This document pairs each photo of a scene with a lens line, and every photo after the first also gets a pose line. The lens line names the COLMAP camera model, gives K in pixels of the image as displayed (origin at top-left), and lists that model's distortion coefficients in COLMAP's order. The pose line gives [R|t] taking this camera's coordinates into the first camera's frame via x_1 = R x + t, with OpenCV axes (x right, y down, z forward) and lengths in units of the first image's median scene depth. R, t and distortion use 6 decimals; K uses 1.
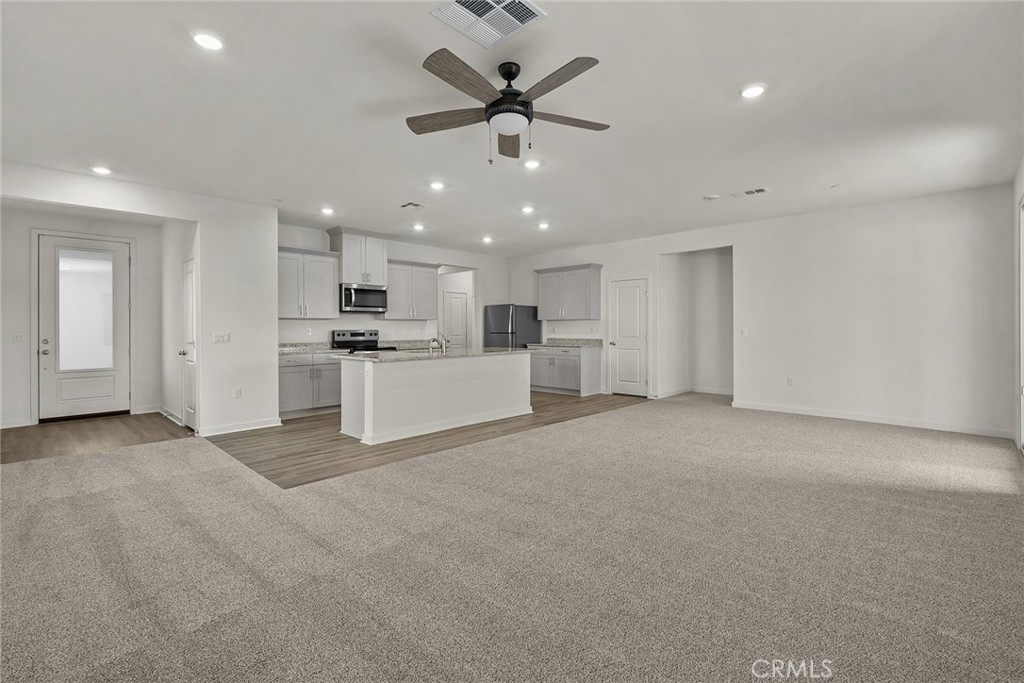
lens RADIAL K [[461.3, 0, 510.3], [0, 461.3, 330.8], [0, 0, 1]] dist [-0.001460, -0.000423]
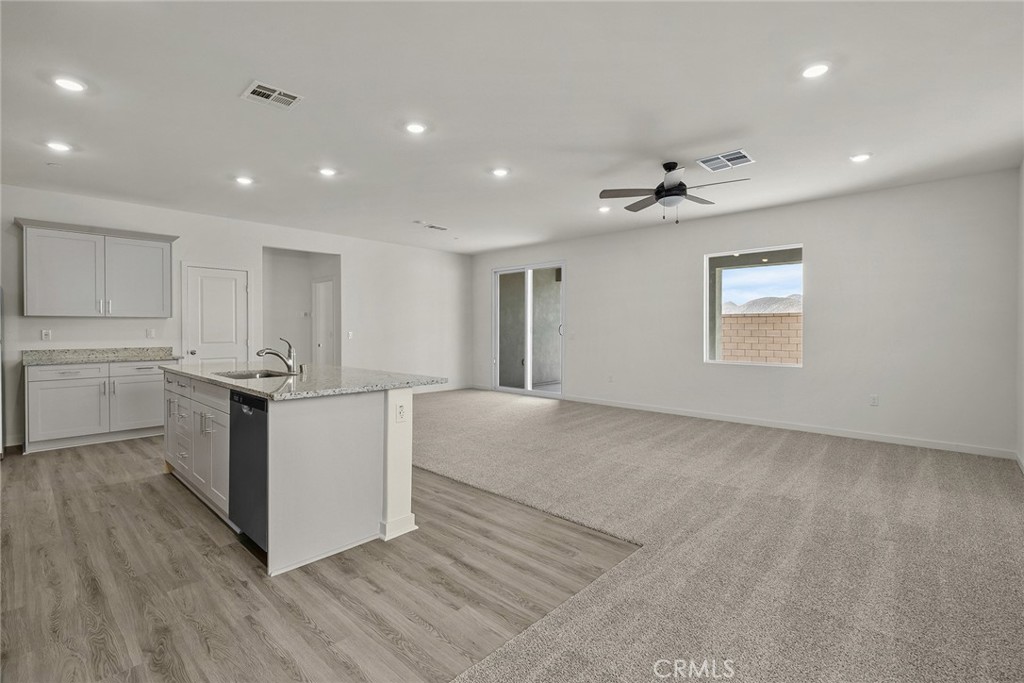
lens RADIAL K [[463.7, 0, 513.8], [0, 463.7, 337.4], [0, 0, 1]] dist [0.002877, 0.000234]
pose [[-0.015810, -0.013793, 0.999780, -0.586356], [0.006598, 0.999882, 0.013899, -0.002829], [-0.999853, 0.006816, -0.015717, 0.578865]]
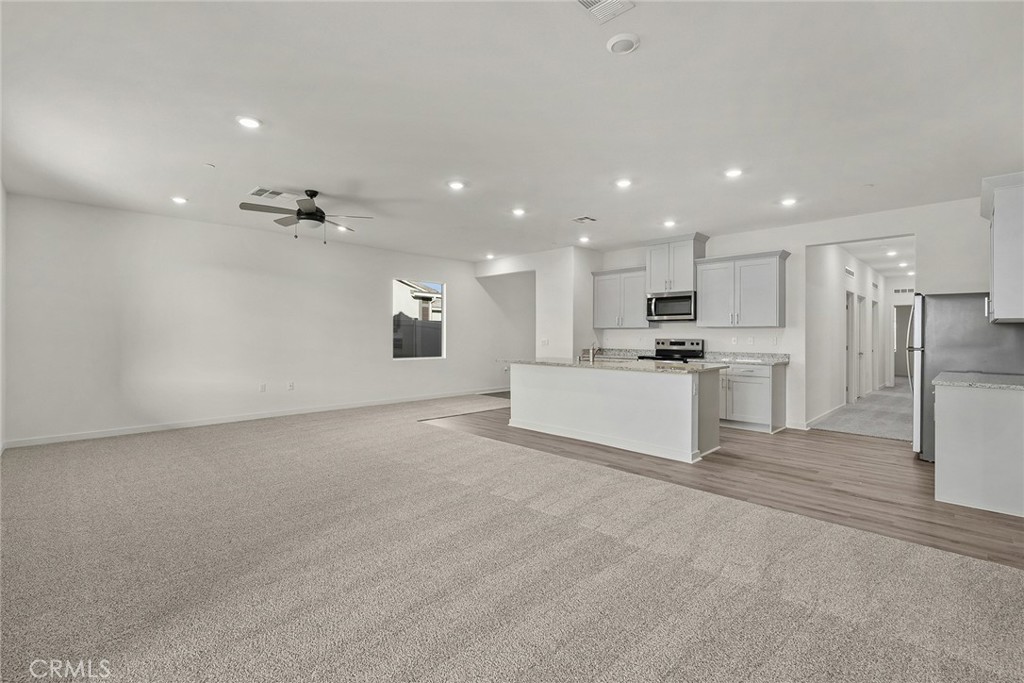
lens RADIAL K [[461.3, 0, 506.0], [0, 461.3, 335.7], [0, 0, 1]] dist [-0.001460, -0.000423]
pose [[-0.028528, 0.004512, -0.999583, 0.660992], [-0.011622, 0.999921, 0.004845, -0.008770], [0.999525, 0.011755, -0.028473, 0.674074]]
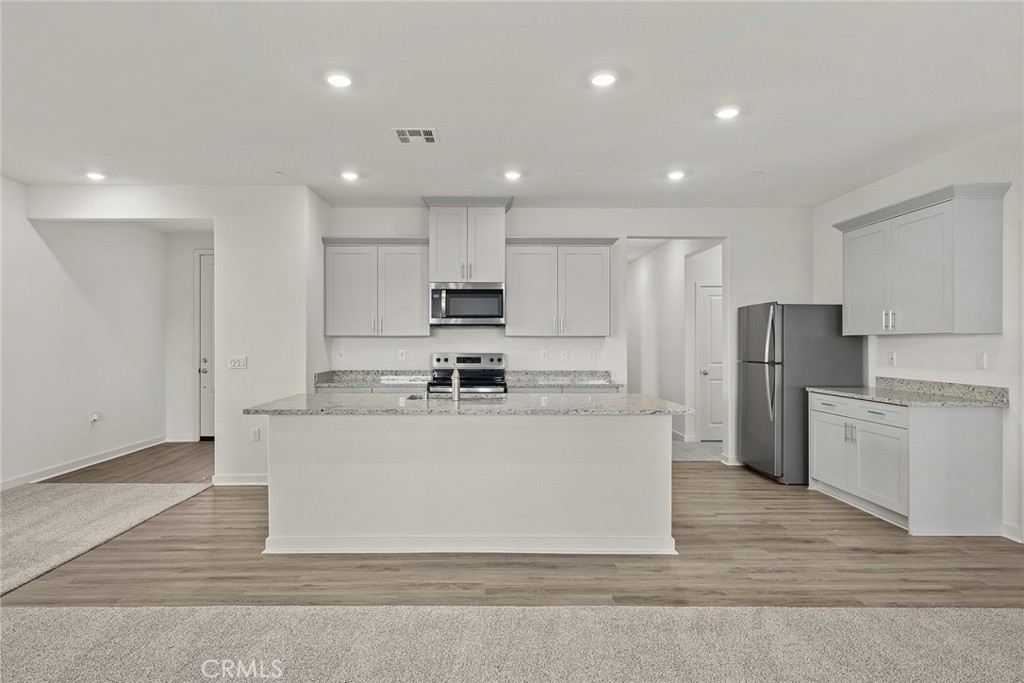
lens RADIAL K [[592.3, 0, 488.4], [0, 592.3, 346.3], [0, 0, 1]] dist [0.003528, 0.002381]
pose [[0.697615, 0.009397, -0.716412, 0.290335], [-0.008505, 0.999952, 0.004834, -0.015627], [0.716423, 0.002721, 0.697661, 0.442336]]
